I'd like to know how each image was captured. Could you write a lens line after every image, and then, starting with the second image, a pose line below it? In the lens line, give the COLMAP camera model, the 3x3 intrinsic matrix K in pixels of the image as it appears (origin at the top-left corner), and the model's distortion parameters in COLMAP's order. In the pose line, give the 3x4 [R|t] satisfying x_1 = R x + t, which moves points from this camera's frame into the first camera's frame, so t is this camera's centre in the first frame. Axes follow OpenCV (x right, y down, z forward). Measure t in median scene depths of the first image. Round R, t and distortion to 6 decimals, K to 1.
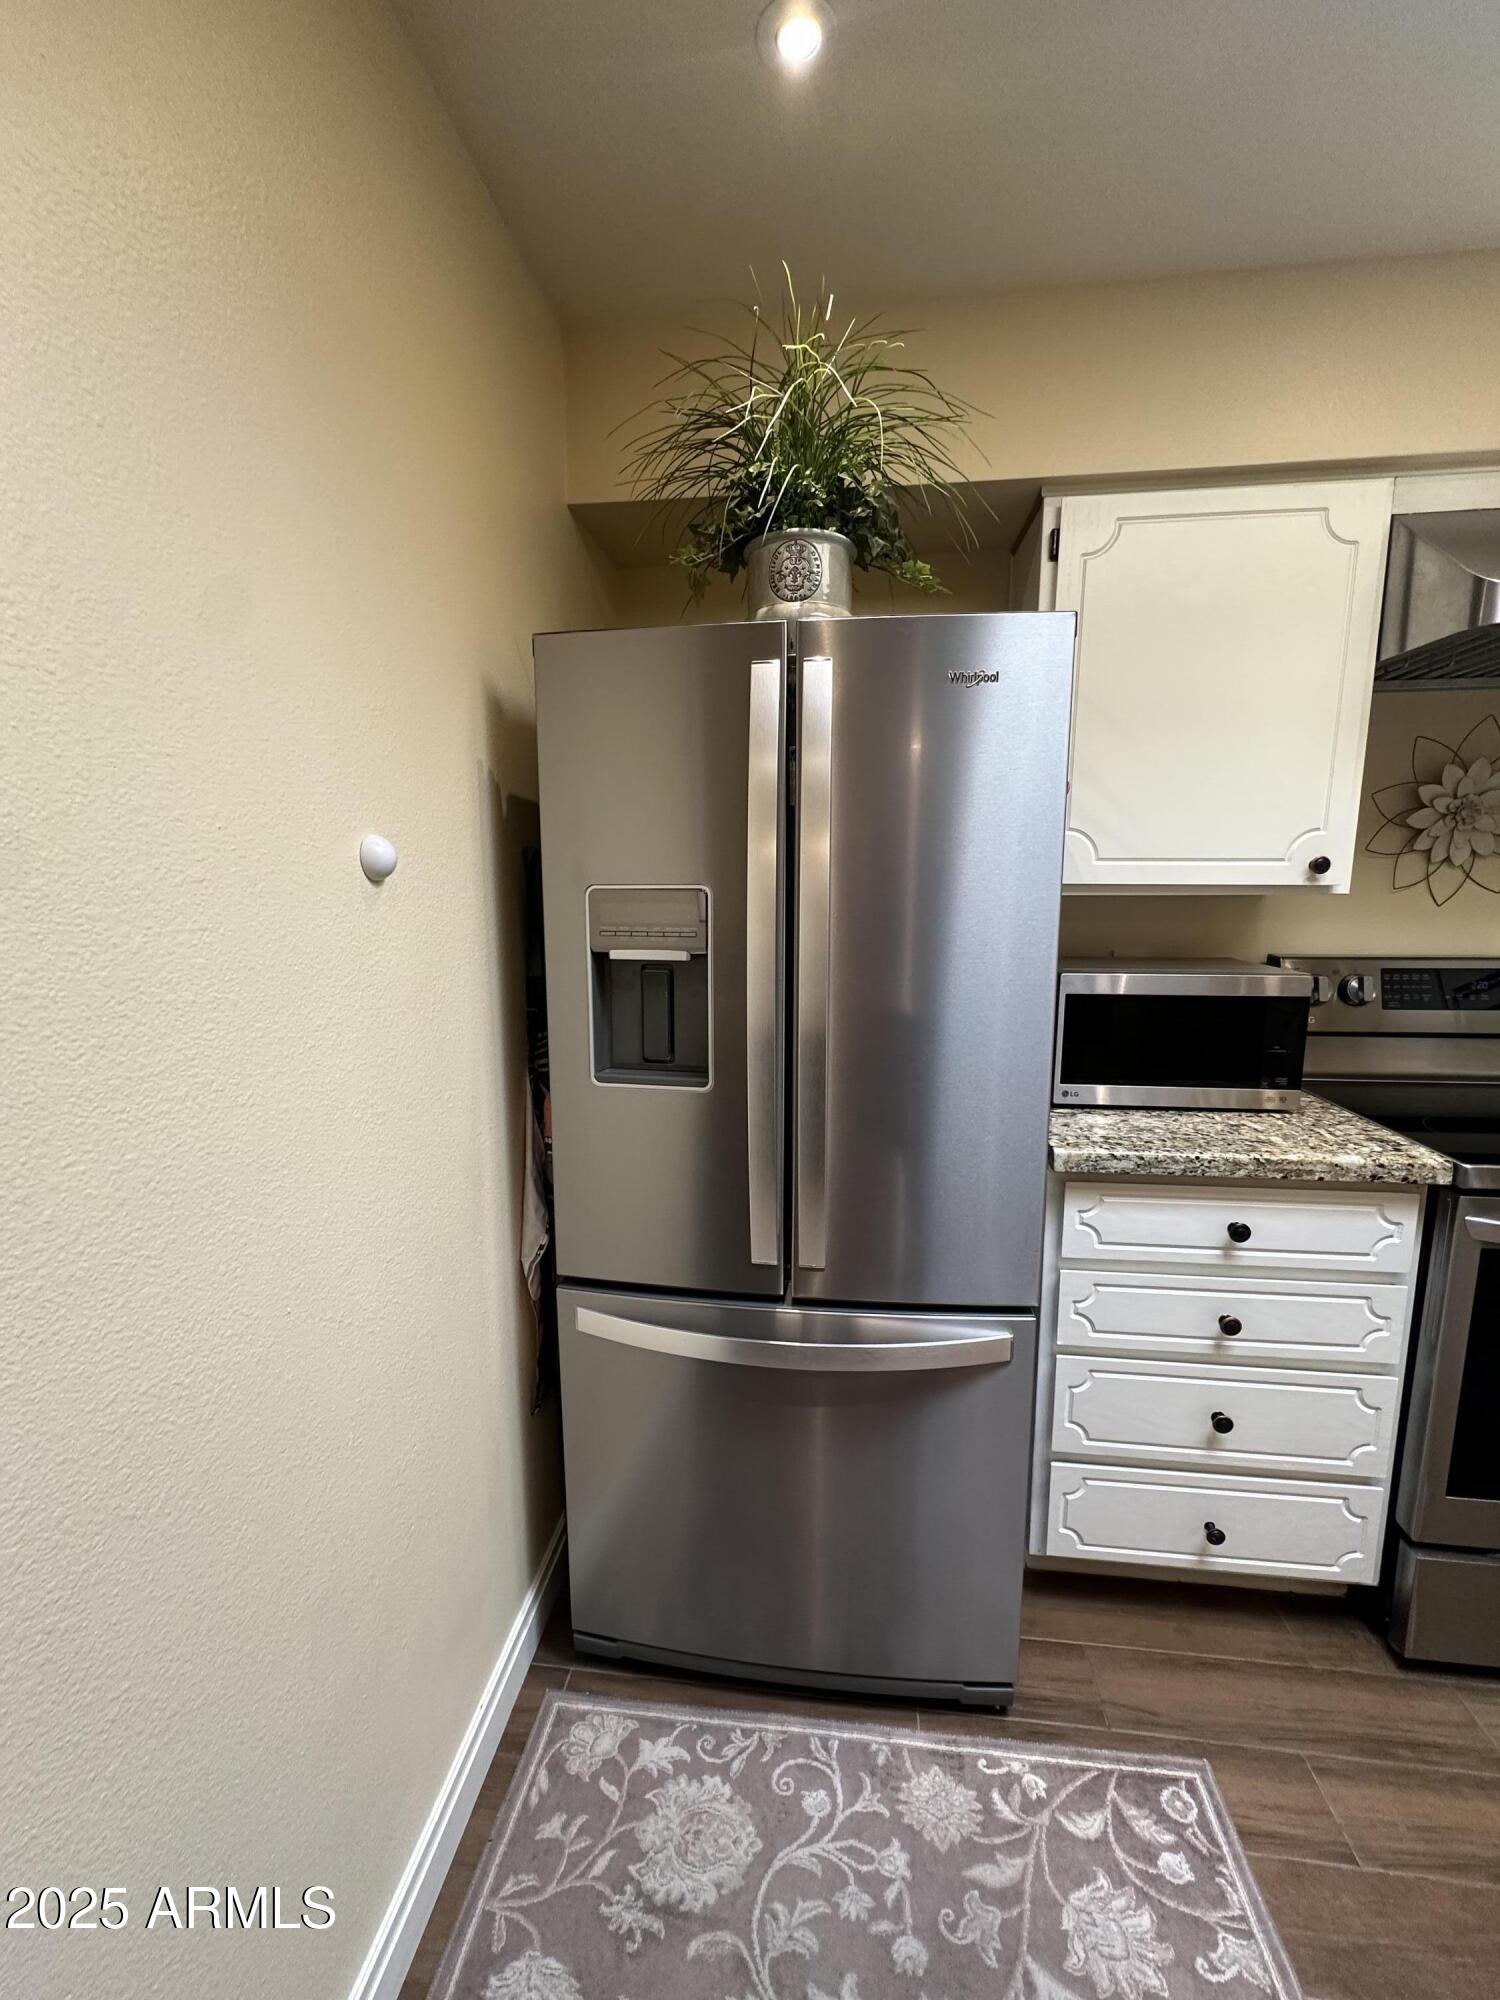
lens RADIAL K [[797.7, 0, 747.3], [0, 797.7, 1000.0], [0, 0, 1]] dist [-0.003662, 0.000885]
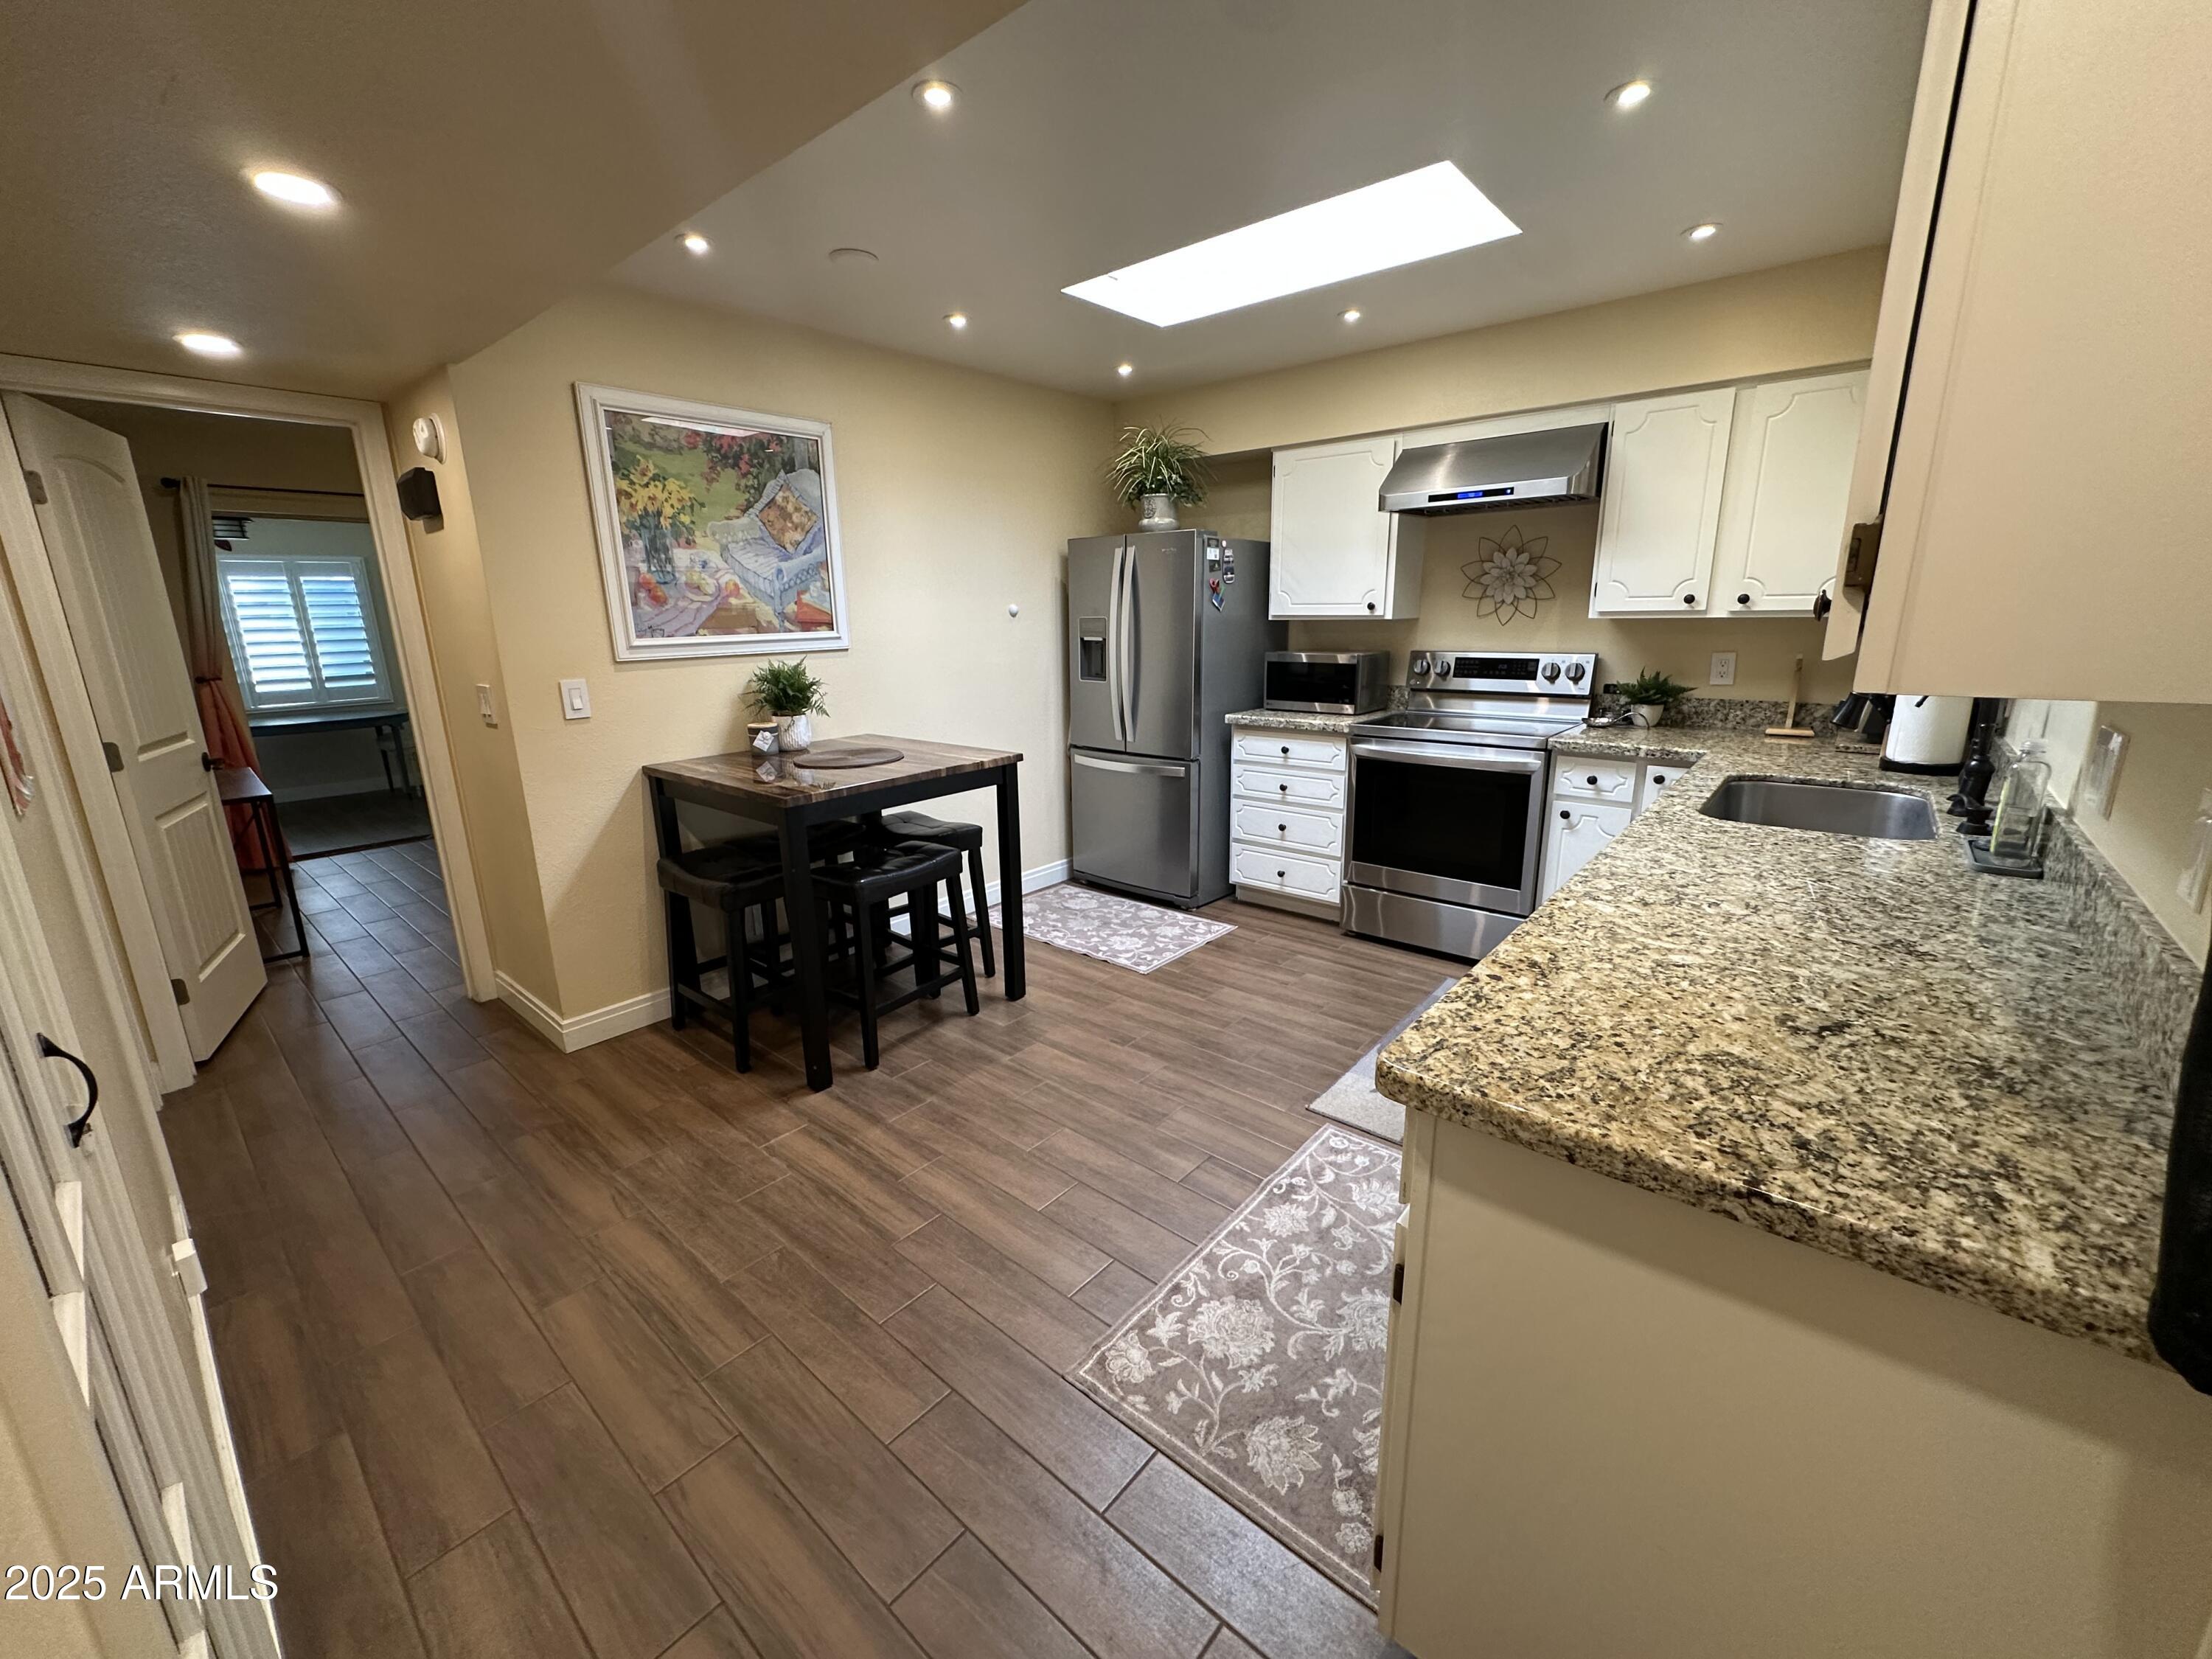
lens RADIAL K [[882.2, 0, 1103.9], [0, 882.2, 829.5], [0, 0, 1]] dist [-0.003662, 0.000885]
pose [[0.830584, 0.127090, -0.542198, 1.694850], [-0.073118, 0.990070, 0.120062, 0.239259], [0.552072, -0.060078, 0.831629, -1.728971]]
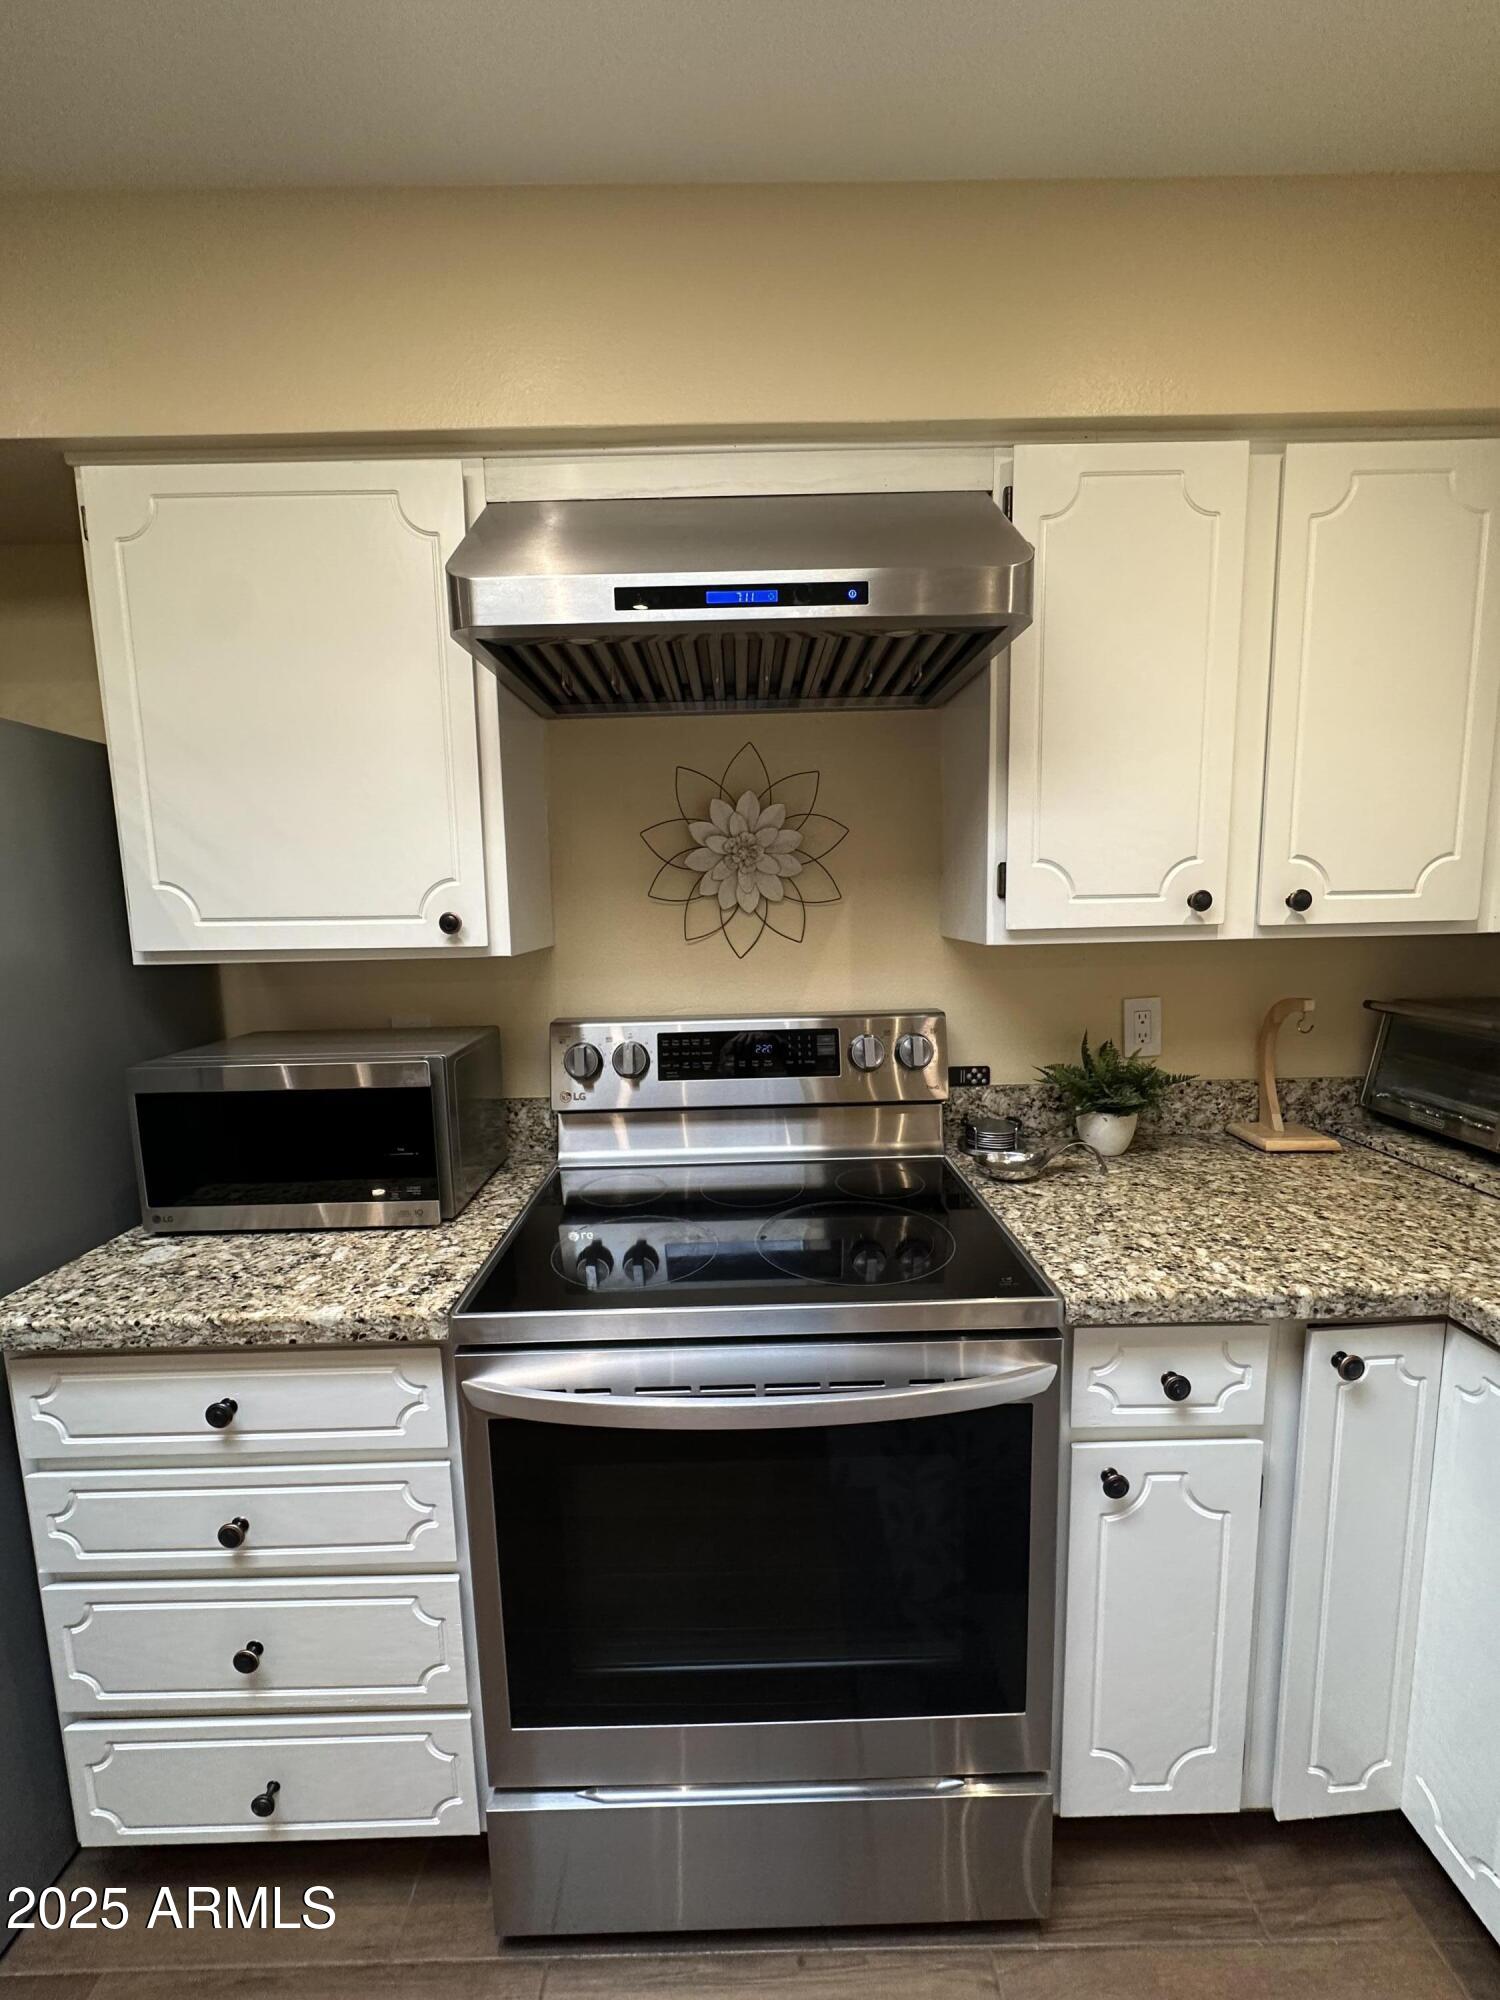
lens RADIAL K [[797.7, 0, 745.7], [0, 797.7, 999.8], [0, 0, 1]] dist [-0.003662, 0.000885]
pose [[0.991560, -0.033535, 0.125235, 1.008804], [0.037134, 0.998958, -0.026514, -0.064019], [-0.124216, 0.030941, 0.991773, 0.165511]]
